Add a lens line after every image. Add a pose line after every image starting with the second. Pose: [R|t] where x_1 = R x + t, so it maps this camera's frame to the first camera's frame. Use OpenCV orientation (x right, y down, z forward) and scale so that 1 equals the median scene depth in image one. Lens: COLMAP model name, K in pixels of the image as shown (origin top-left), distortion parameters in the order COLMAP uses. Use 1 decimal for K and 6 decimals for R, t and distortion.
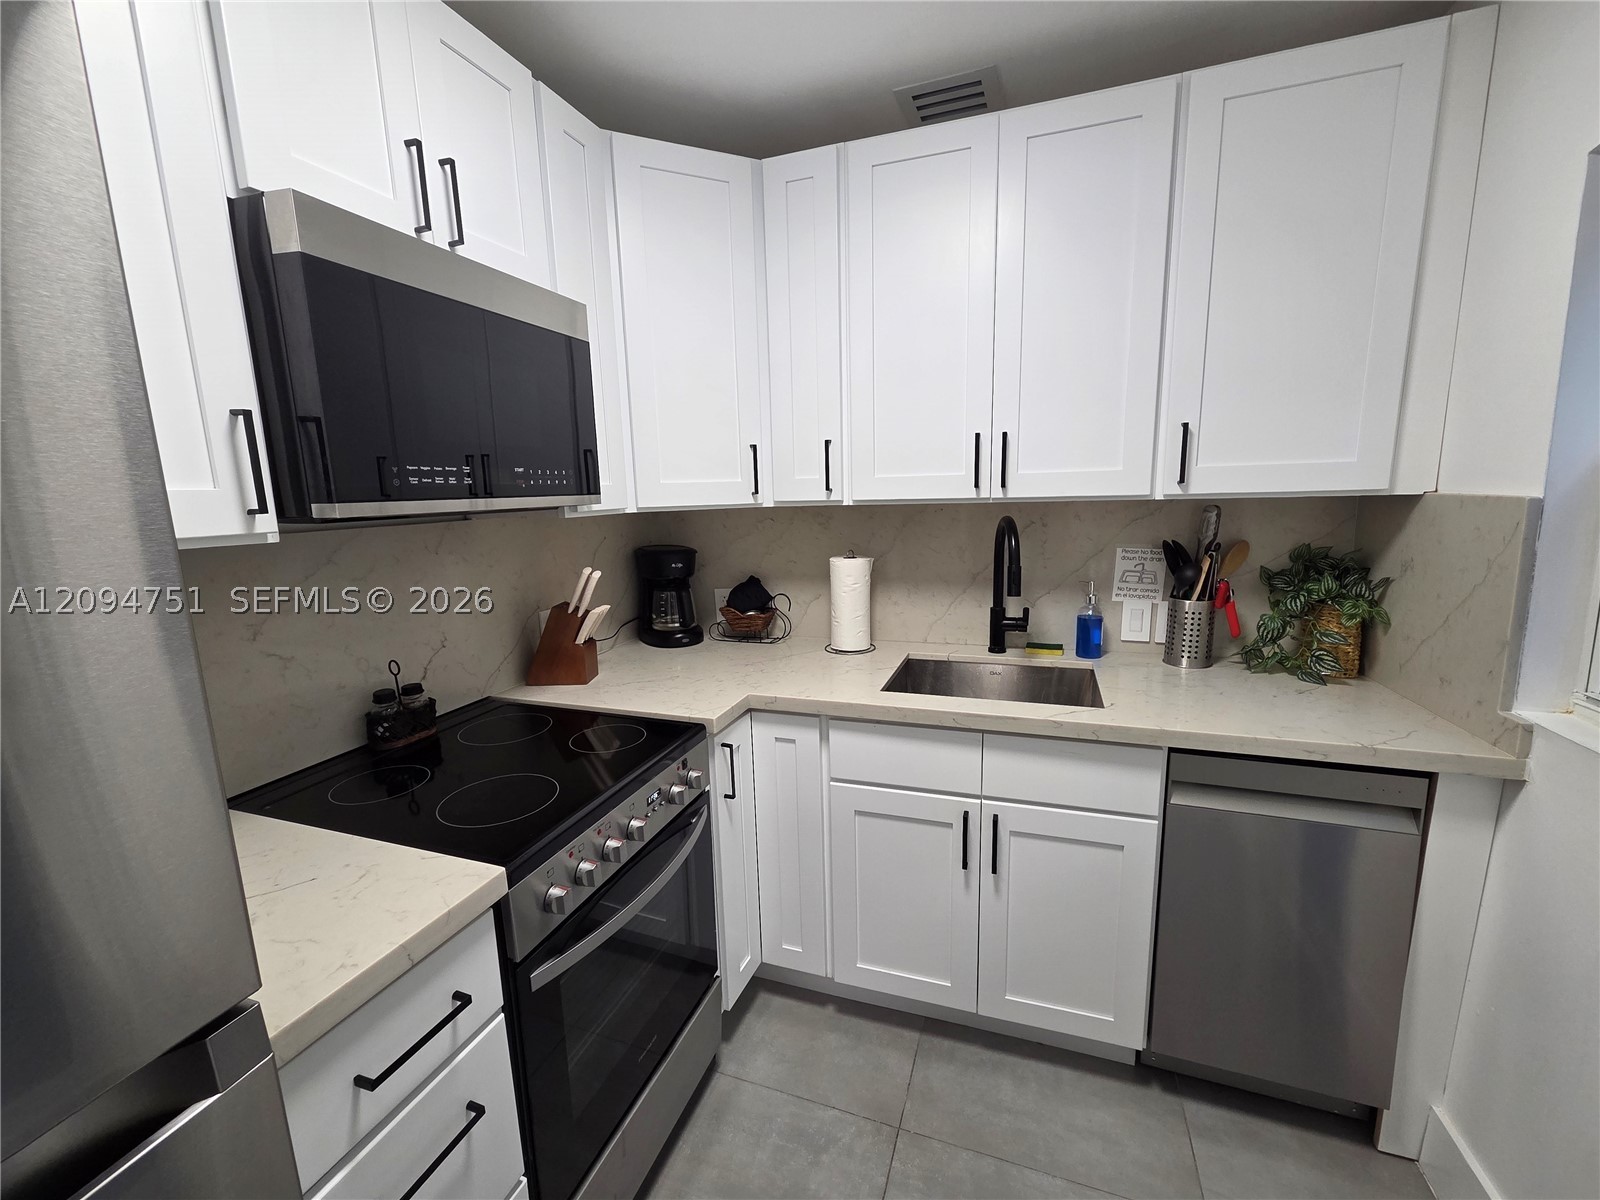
lens RADIAL K [[656.7, 0, 808.5], [0, 656.7, 604.1], [0, 0, 1]] dist [0.003747, -0.000218]
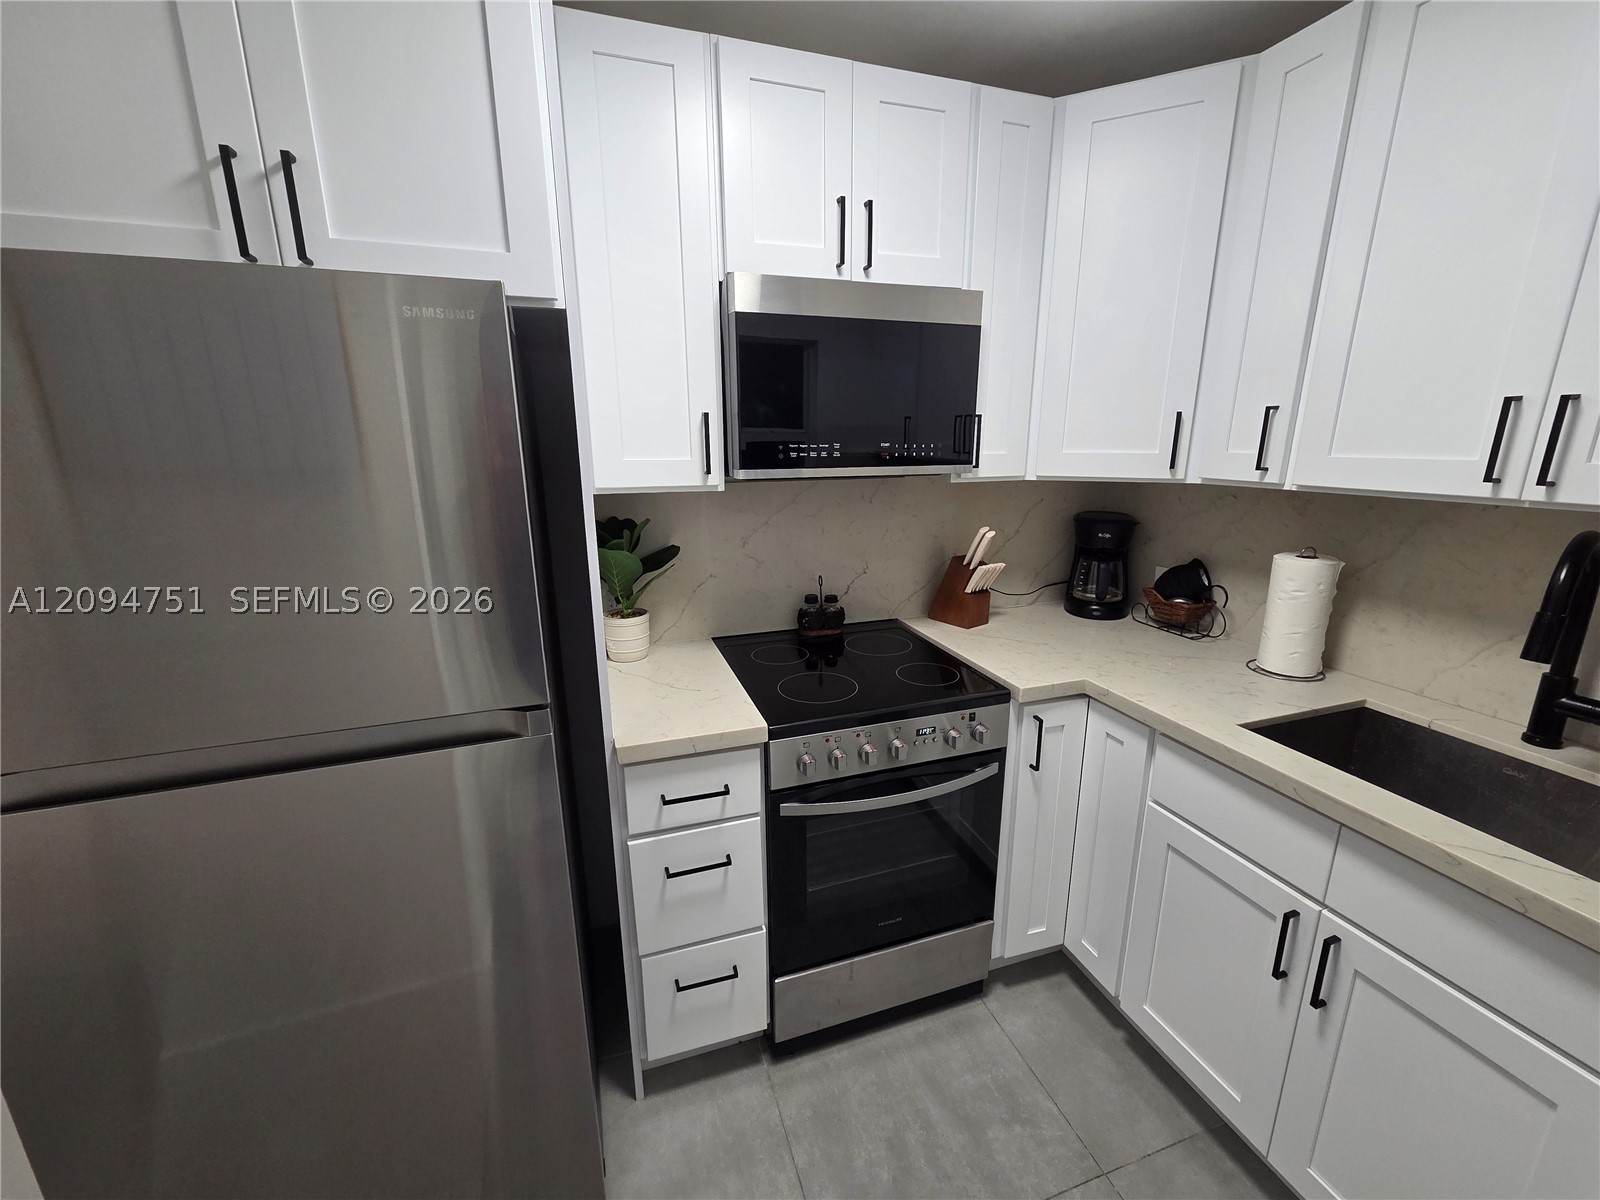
lens RADIAL K [[656.7, 0, 808.1], [0, 656.7, 604.8], [0, 0, 1]] dist [0.003747, -0.000218]
pose [[0.616985, 0.219393, -0.755775, 0.382552], [-0.149818, 0.975537, 0.160881, -0.067513], [0.772583, 0.013968, 0.634760, 0.073505]]
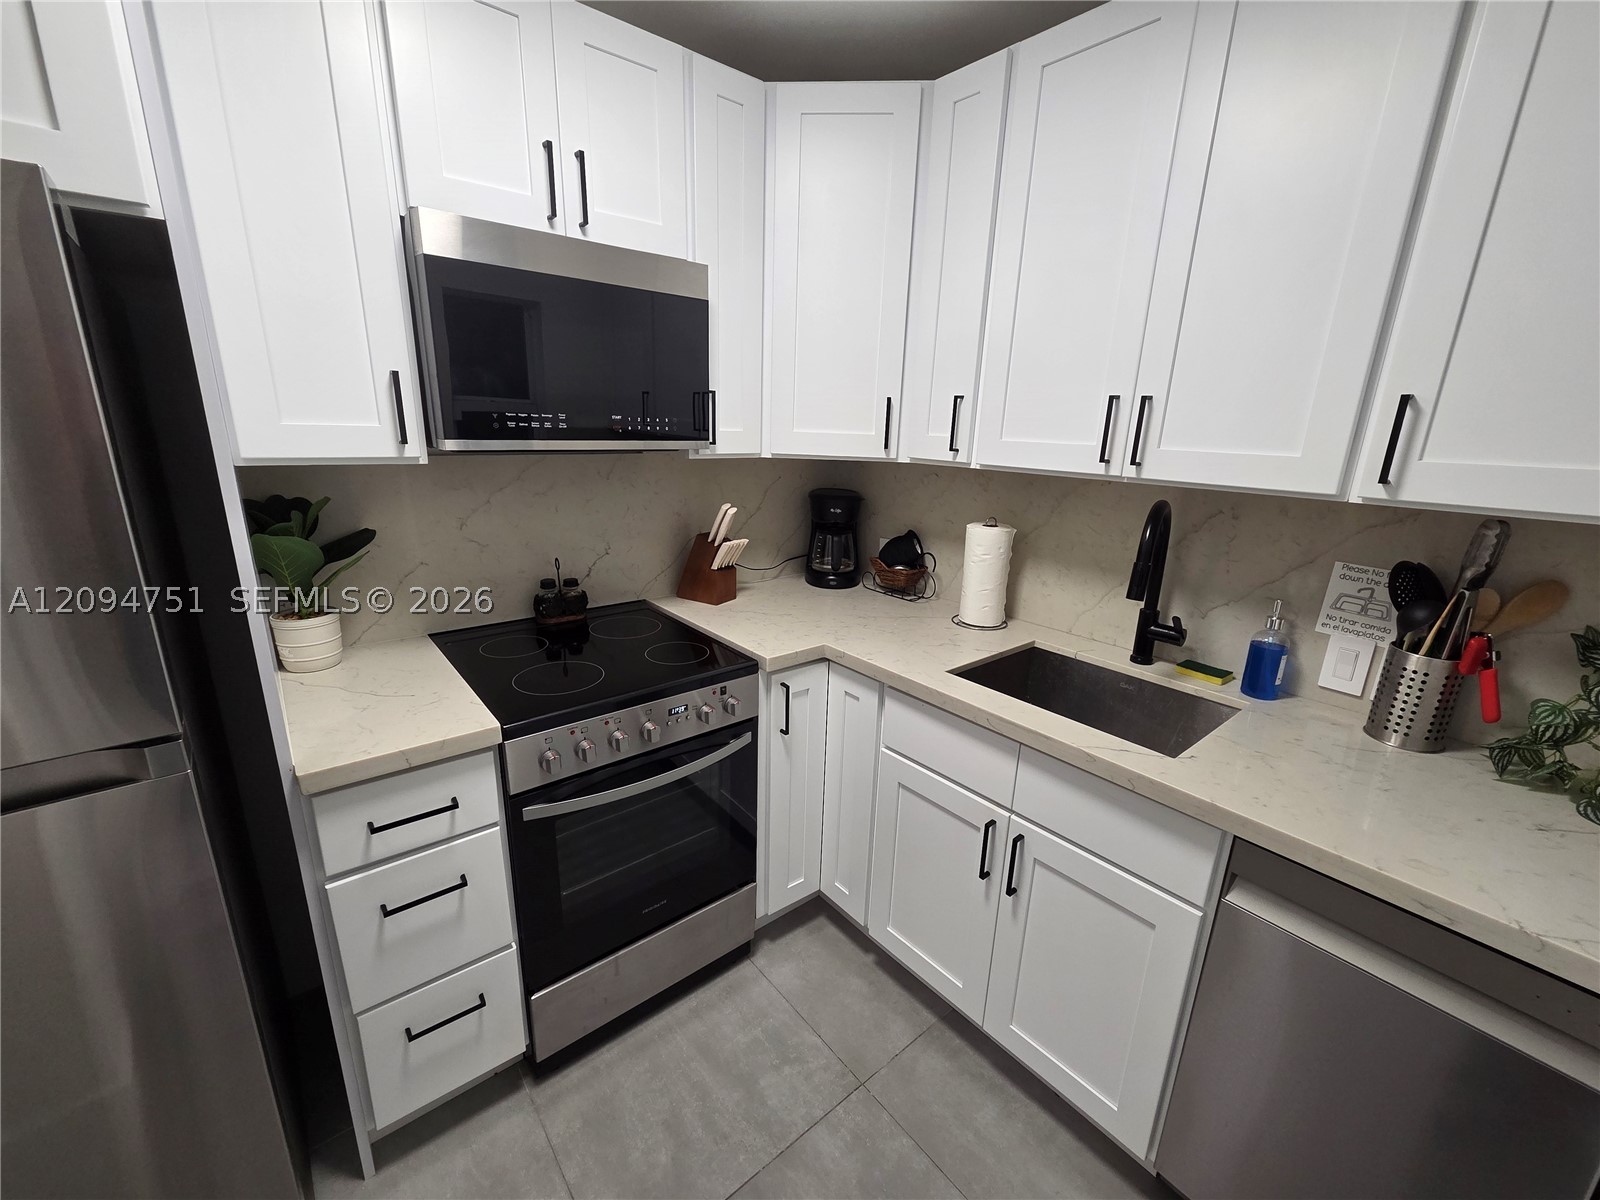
lens RADIAL K [[656.7, 0, 809.2], [0, 656.7, 604.7], [0, 0, 1]] dist [0.003747, -0.000218]
pose [[0.857667, 0.191106, -0.477373, 0.391854], [-0.143490, 0.980442, 0.134699, -0.063802], [0.493779, -0.047029, 0.868315, 0.092861]]
